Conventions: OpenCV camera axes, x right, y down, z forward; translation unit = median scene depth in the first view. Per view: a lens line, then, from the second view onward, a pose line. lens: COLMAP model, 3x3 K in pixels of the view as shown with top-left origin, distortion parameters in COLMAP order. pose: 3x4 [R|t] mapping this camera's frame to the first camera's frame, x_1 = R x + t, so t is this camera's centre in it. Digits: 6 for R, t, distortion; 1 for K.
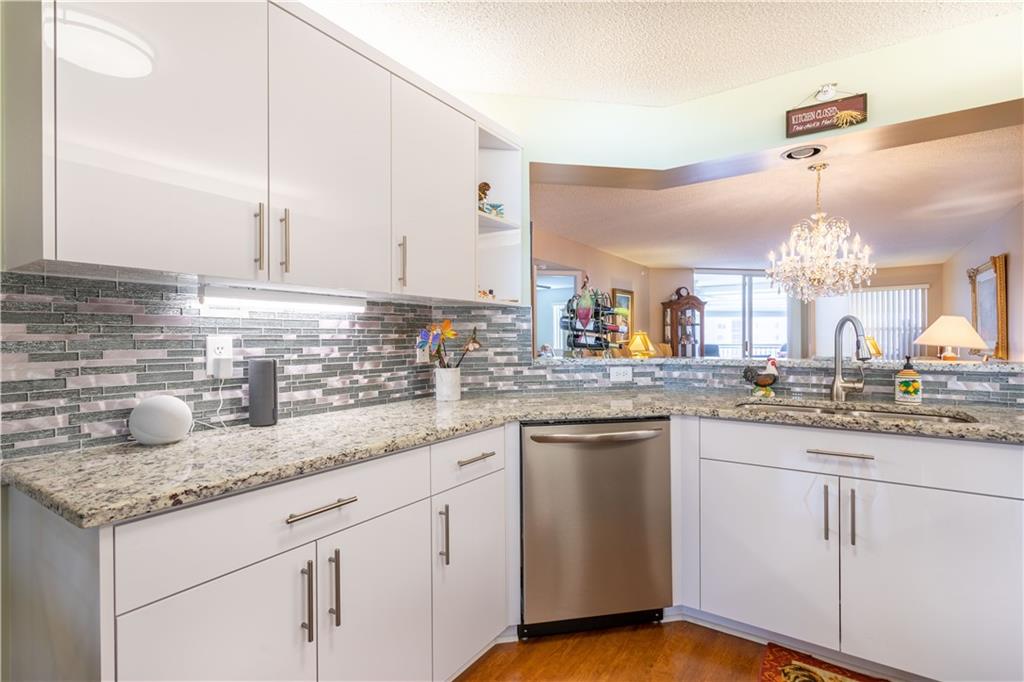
lens RADIAL K [[492.3, 0, 508.8], [0, 492.3, 340.9], [0, 0, 1]] dist [0.000115, 0.001327]
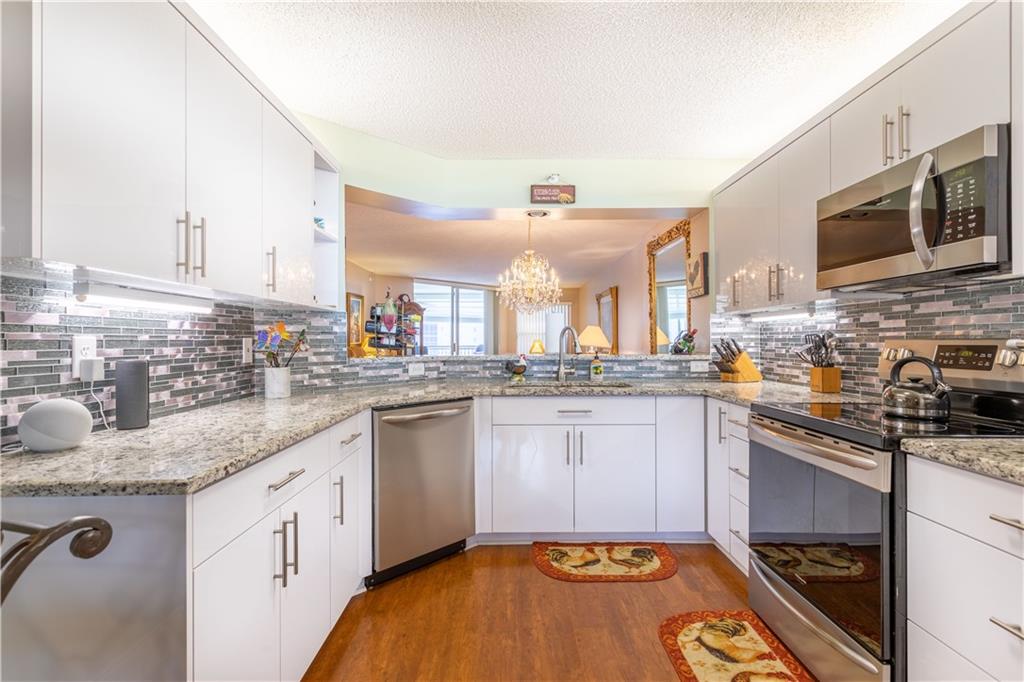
lens RADIAL K [[492.3, 0, 512.1], [0, 492.3, 340.9], [0, 0, 1]] dist [0.000115, 0.001327]
pose [[0.819136, 0.002327, 0.573595, -0.344551], [0.000376, 0.999989, -0.004594, 0.003005], [-0.573600, 0.003979, 0.819126, -0.175514]]
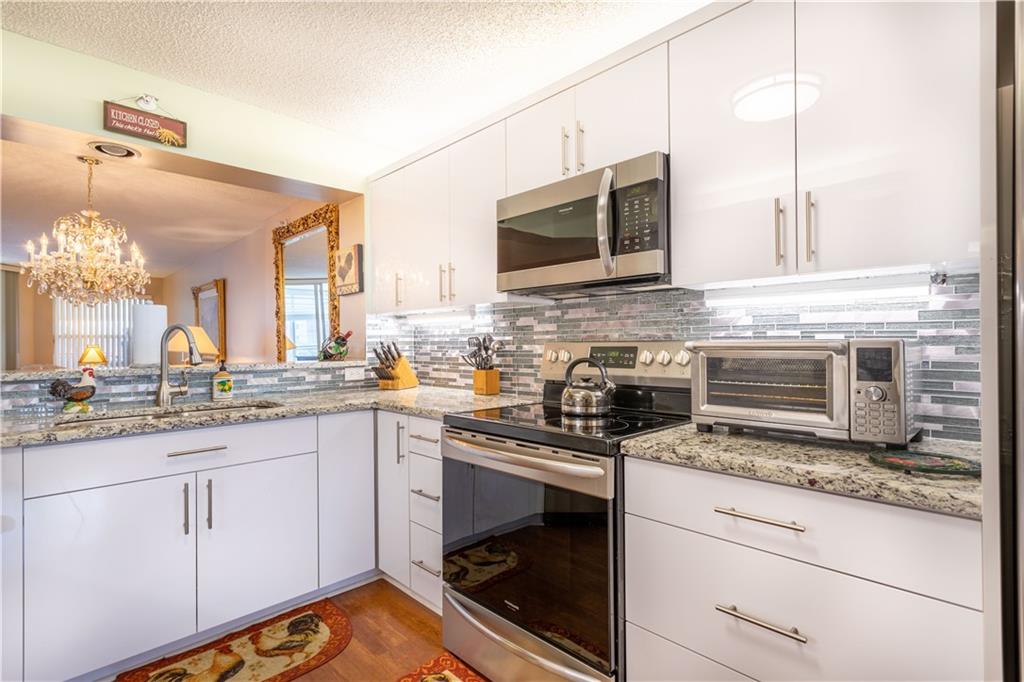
lens RADIAL K [[492.3, 0, 513.7], [0, 492.3, 340.1], [0, 0, 1]] dist [0.000115, 0.001327]
pose [[0.191131, 0.007288, 0.981538, -0.211696], [0.010086, 0.999905, -0.009389, 0.000750], [-0.981513, 0.011695, 0.191039, 0.077704]]
